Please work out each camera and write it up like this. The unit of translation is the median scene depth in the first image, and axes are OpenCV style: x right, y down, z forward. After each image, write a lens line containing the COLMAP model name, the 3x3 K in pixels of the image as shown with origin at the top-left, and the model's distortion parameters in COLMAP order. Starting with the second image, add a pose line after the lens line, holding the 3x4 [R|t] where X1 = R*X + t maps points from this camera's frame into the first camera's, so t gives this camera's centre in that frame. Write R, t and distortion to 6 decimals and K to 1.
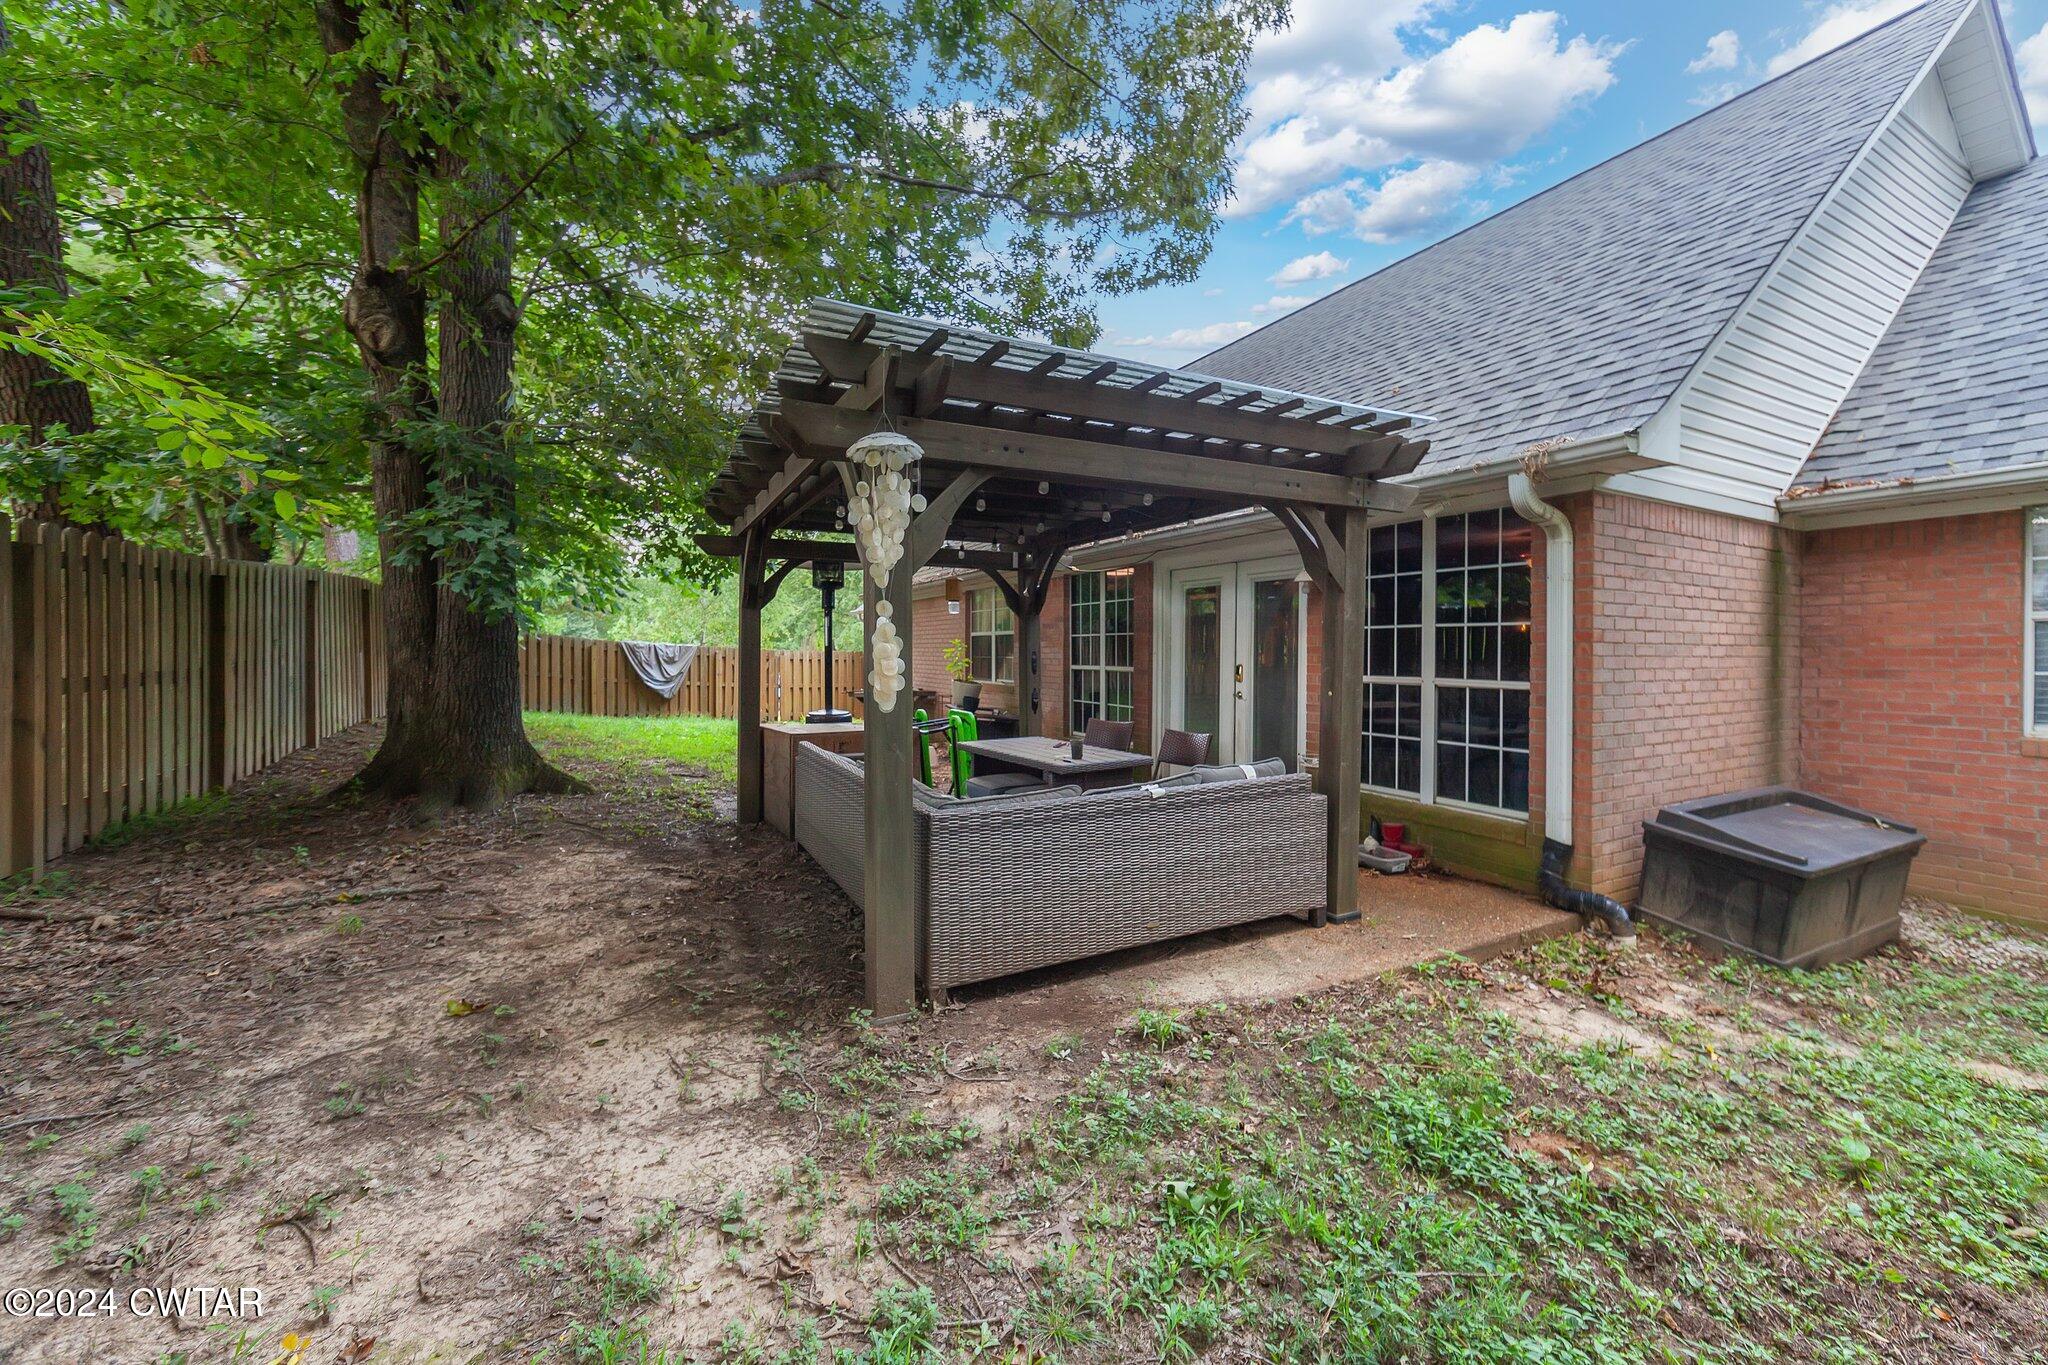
lens RADIAL K [[814.1, 0, 1027.0], [0, 814.1, 665.1], [0, 0, 1]] dist [-0.002240, -0.000292]
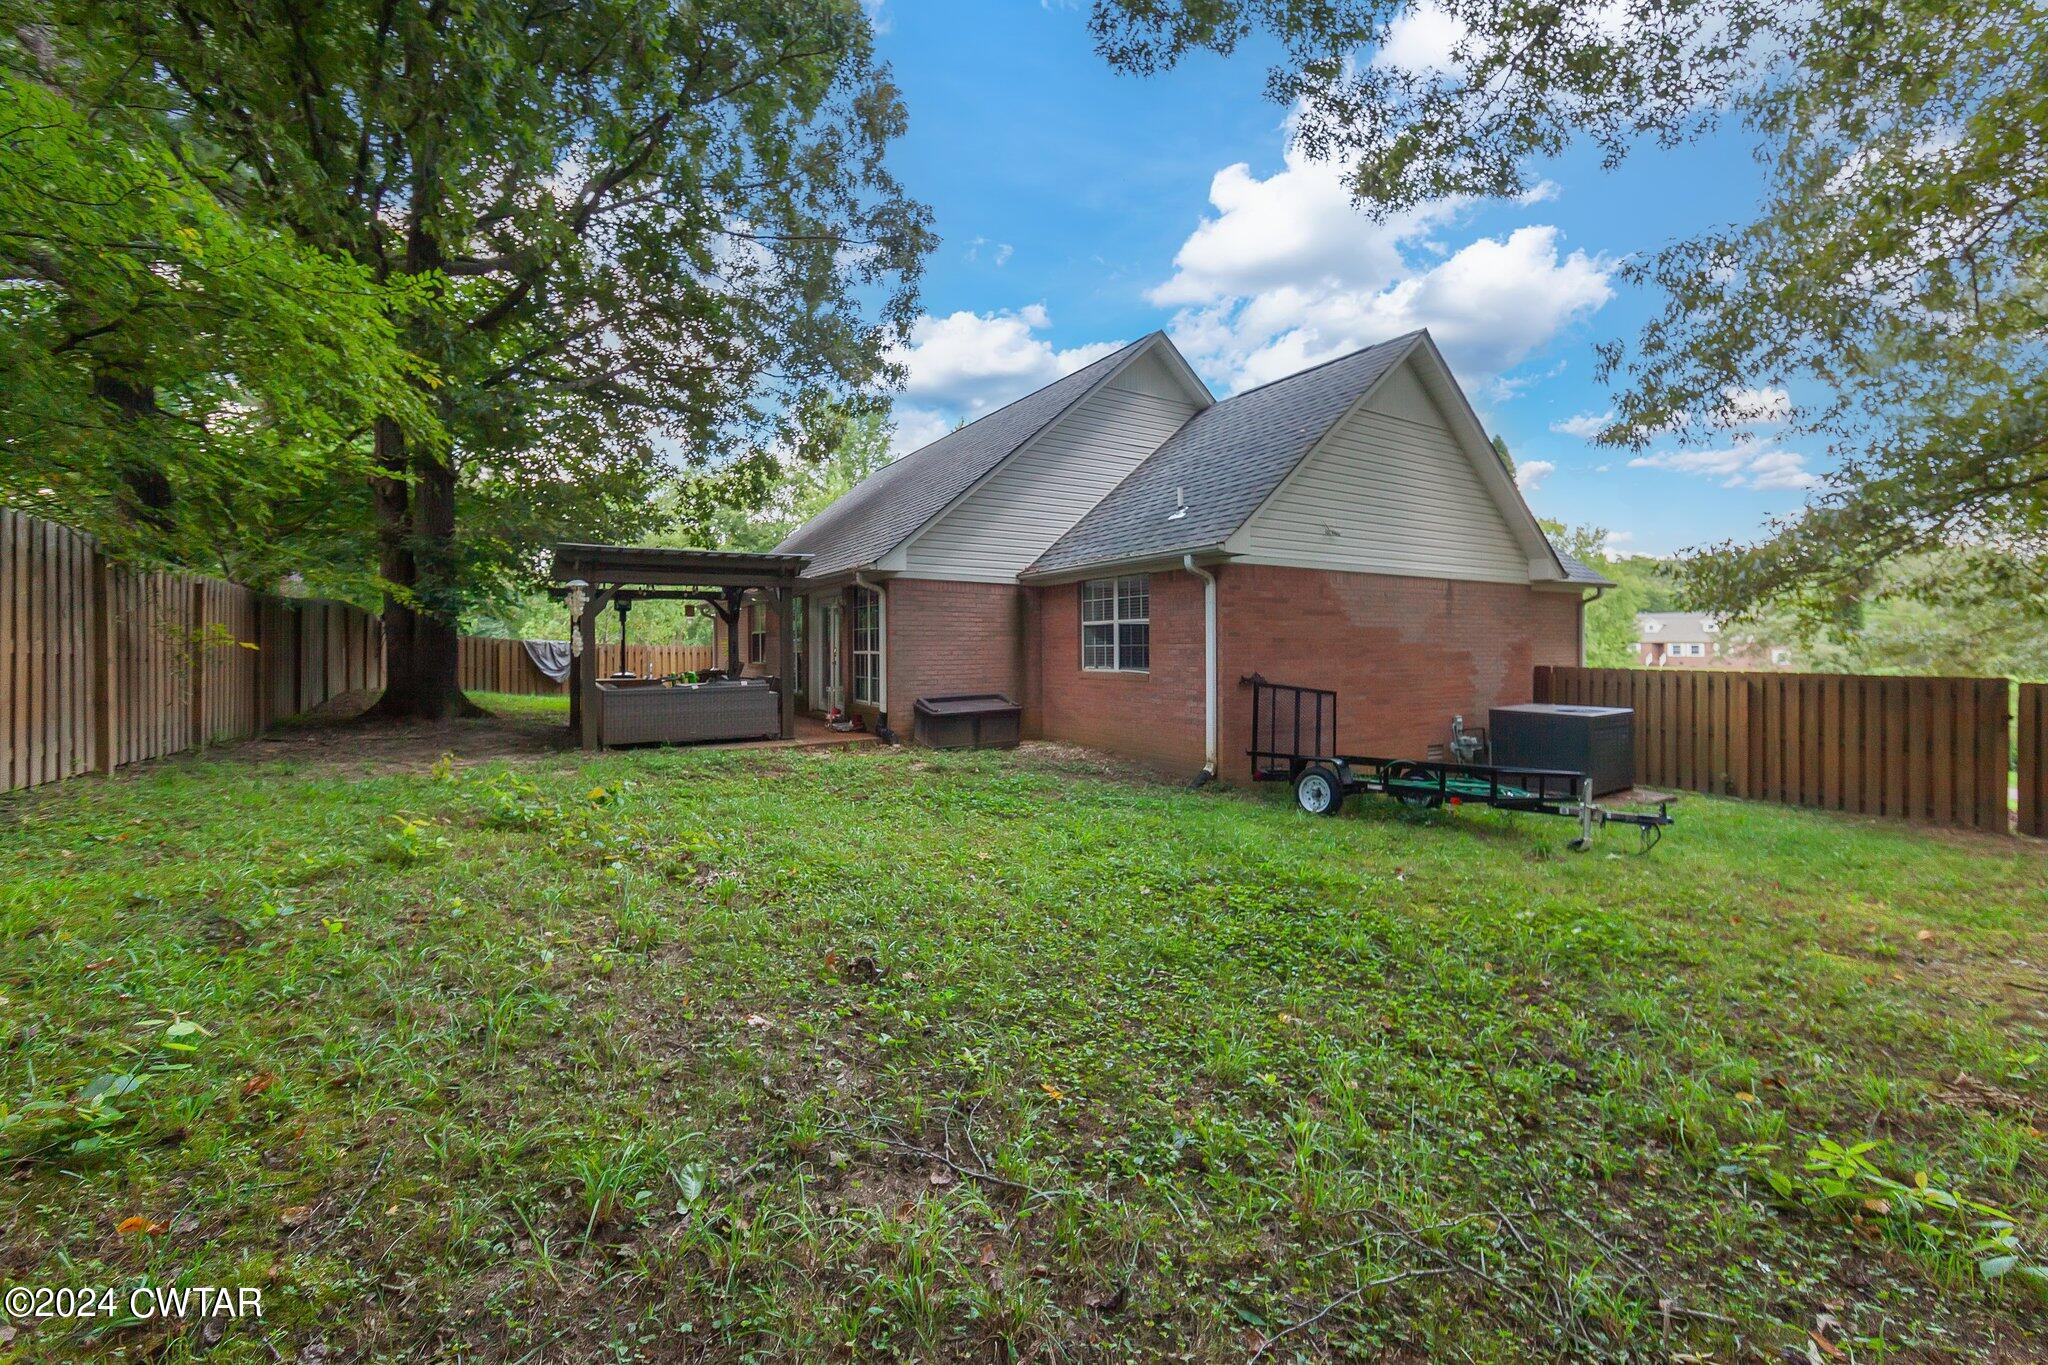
lens RADIAL K [[814.1, 0, 1025.7], [0, 814.1, 673.8], [0, 0, 1]] dist [-0.002240, -0.000292]
pose [[0.996894, -0.011503, 0.077915, 0.564495], [0.010358, 0.999833, 0.015076, 0.037075], [-0.078075, -0.014222, 0.996846, -1.014153]]
